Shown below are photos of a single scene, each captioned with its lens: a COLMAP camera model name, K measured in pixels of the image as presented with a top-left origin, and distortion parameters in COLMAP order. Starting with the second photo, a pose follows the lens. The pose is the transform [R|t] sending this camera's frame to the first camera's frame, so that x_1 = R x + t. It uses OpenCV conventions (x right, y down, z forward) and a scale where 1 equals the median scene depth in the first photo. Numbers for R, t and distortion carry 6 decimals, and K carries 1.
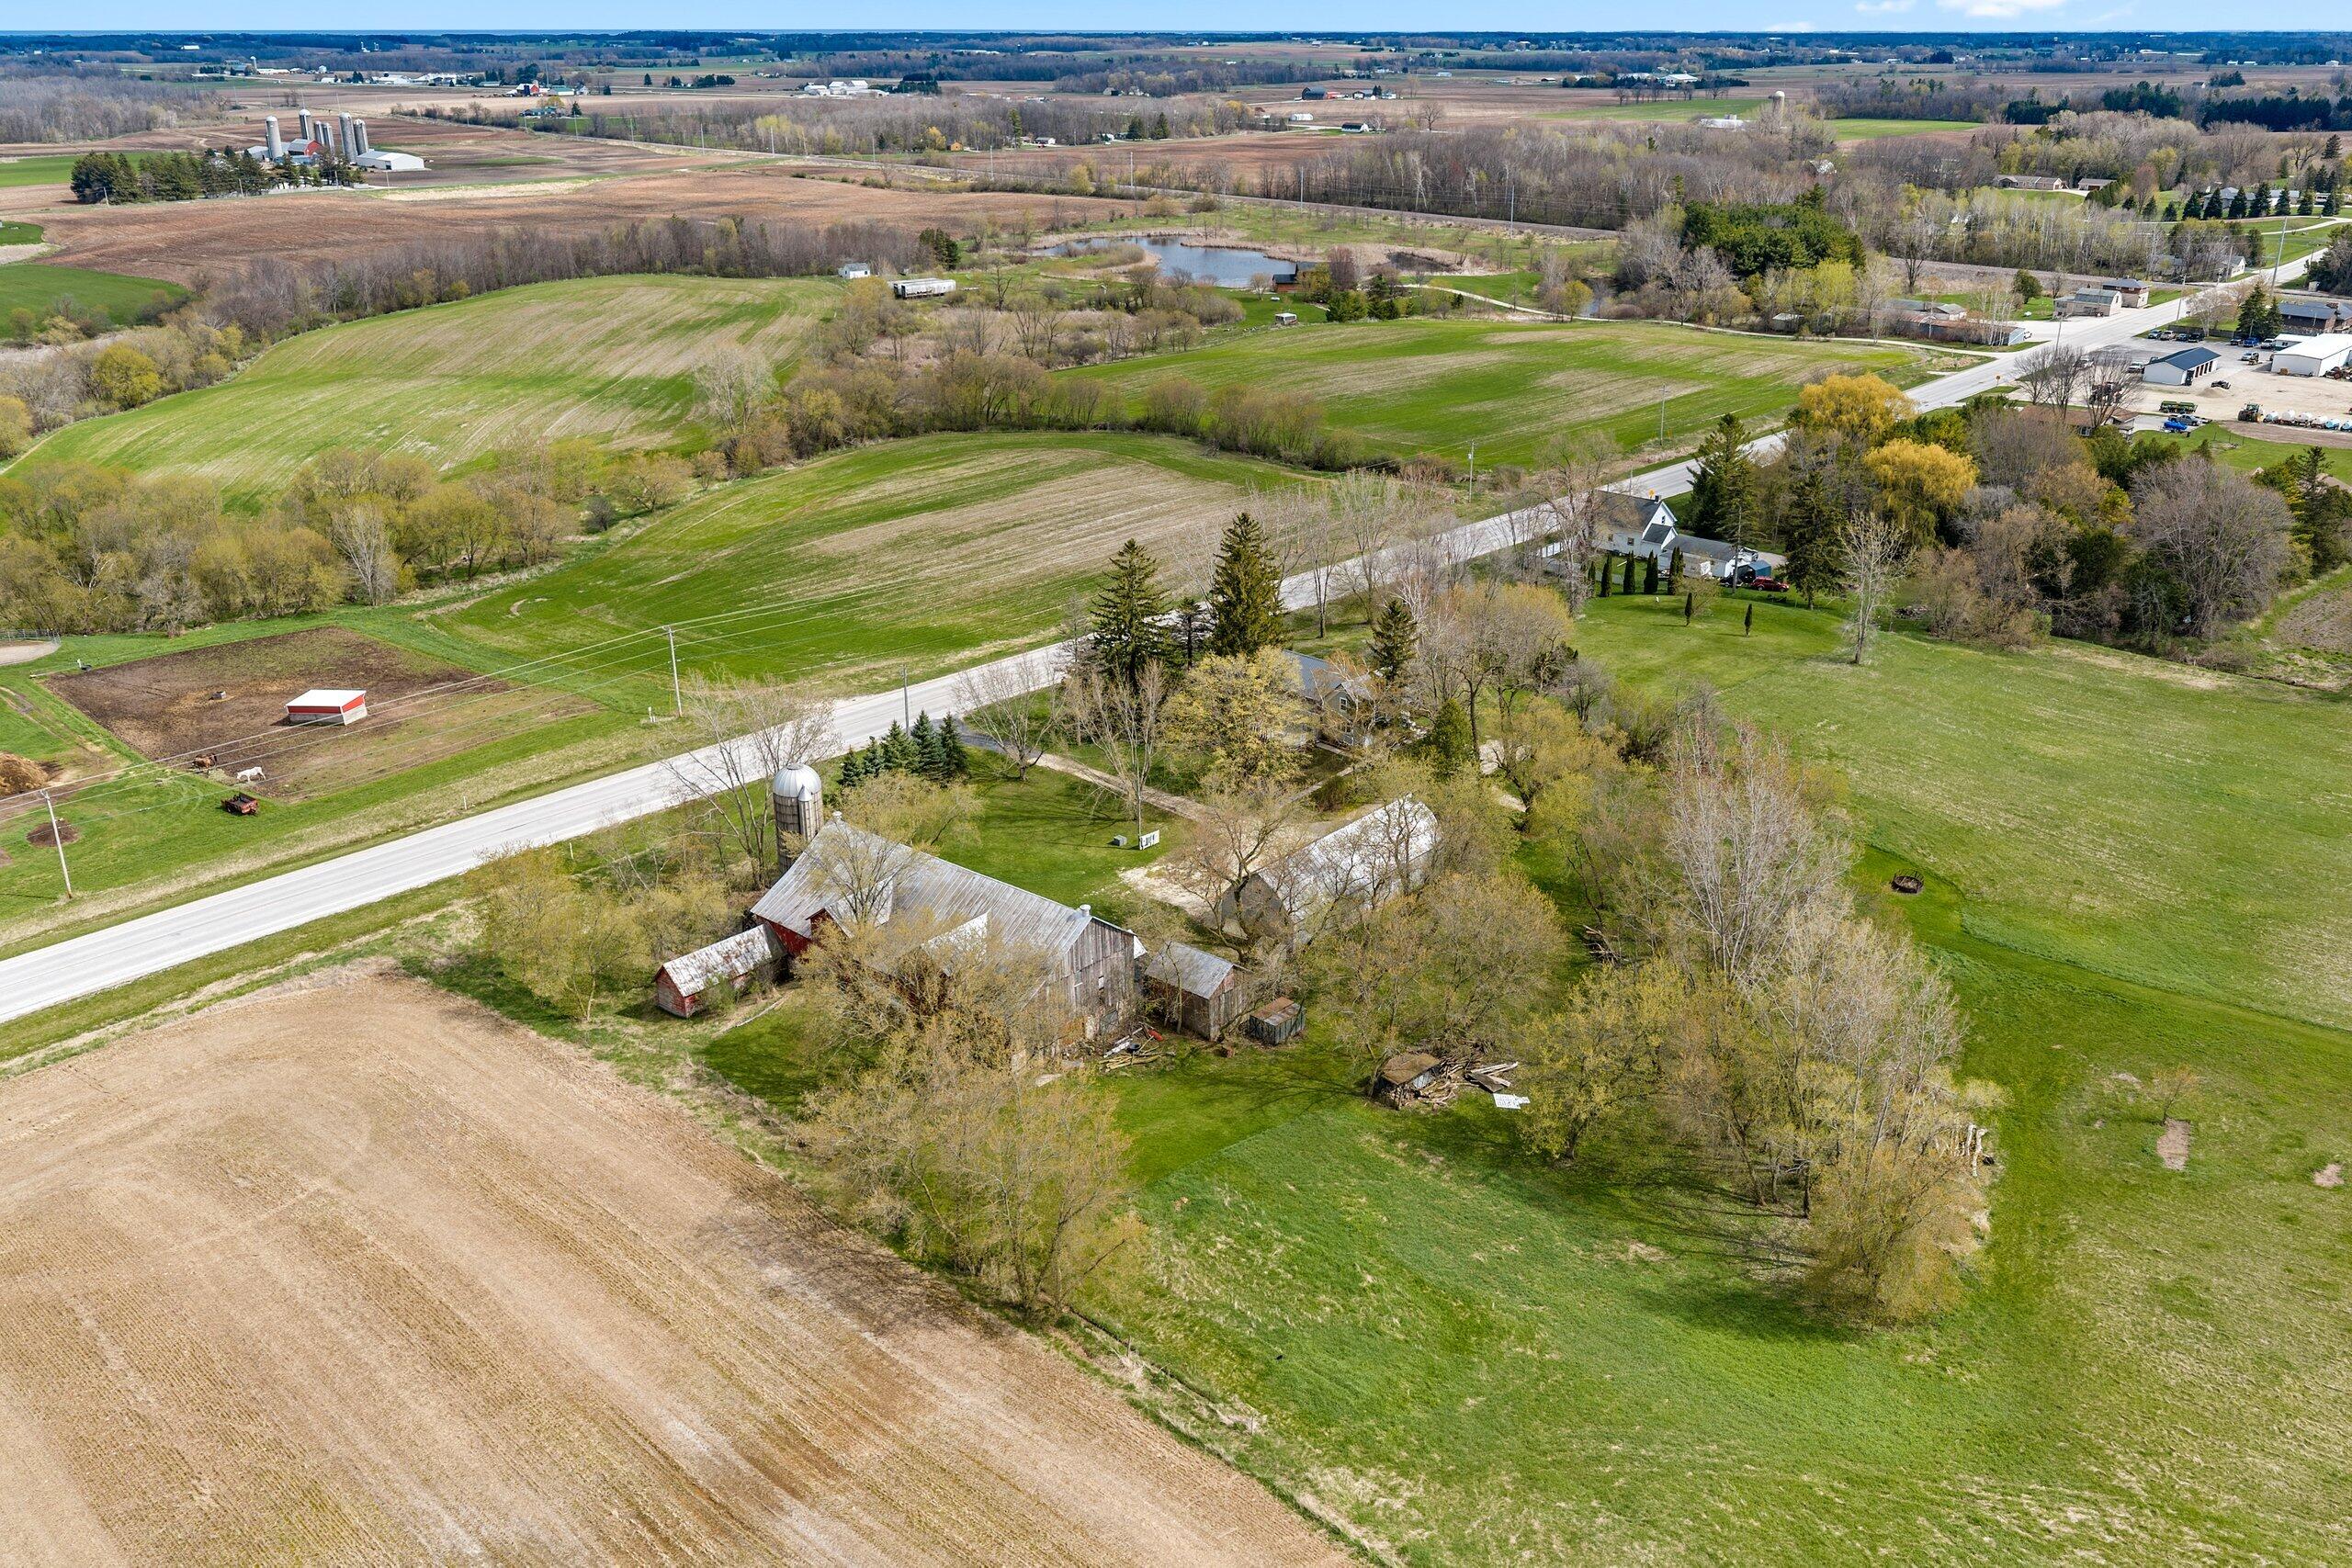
lens RADIAL K [[1943.2, 0, 1178.6], [0, 1943.2, 784.1], [0, 0, 1]] dist [0.012367, -0.020788]
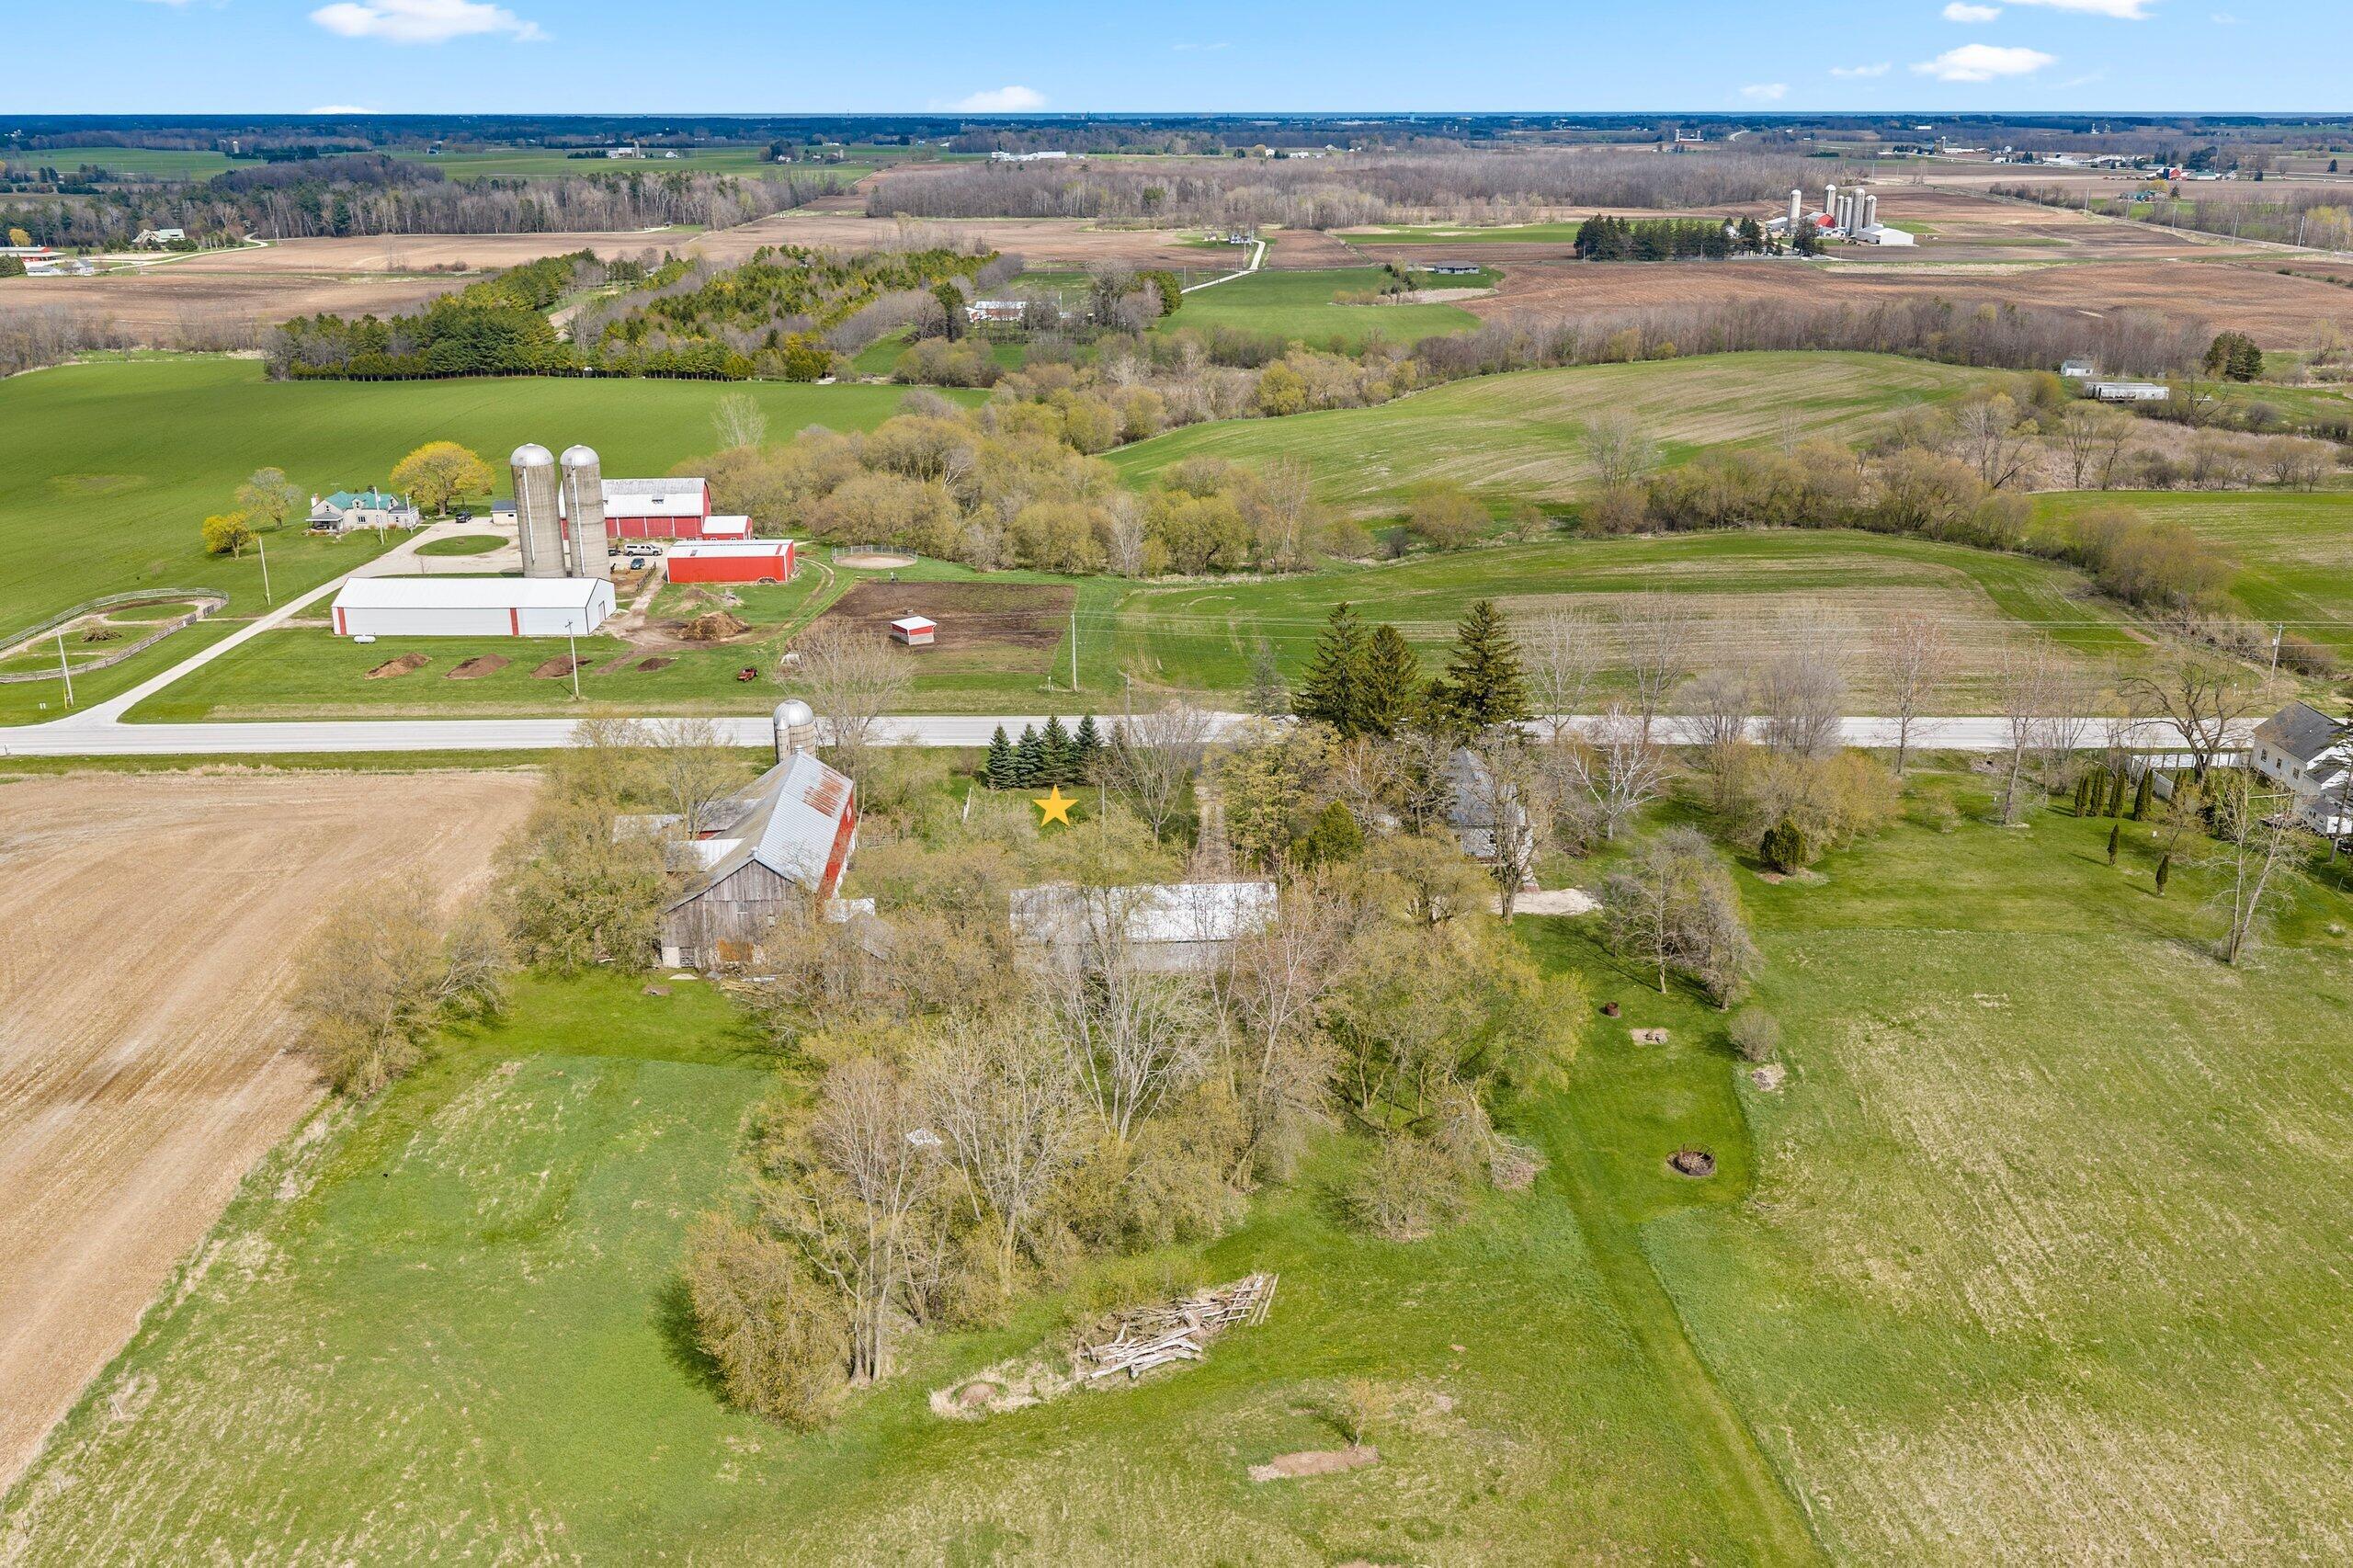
lens RADIAL K [[1944.1, 0, 1179.1], [0, 1944.1, 784.1], [0, 0, 1]] dist [0.012367, -0.020788]
pose [[0.691865, 0.237250, -0.681935, 0.630761], [-0.262473, 0.962500, 0.068566, -0.082607], [0.672630, 0.131552, 0.728192, 0.225546]]
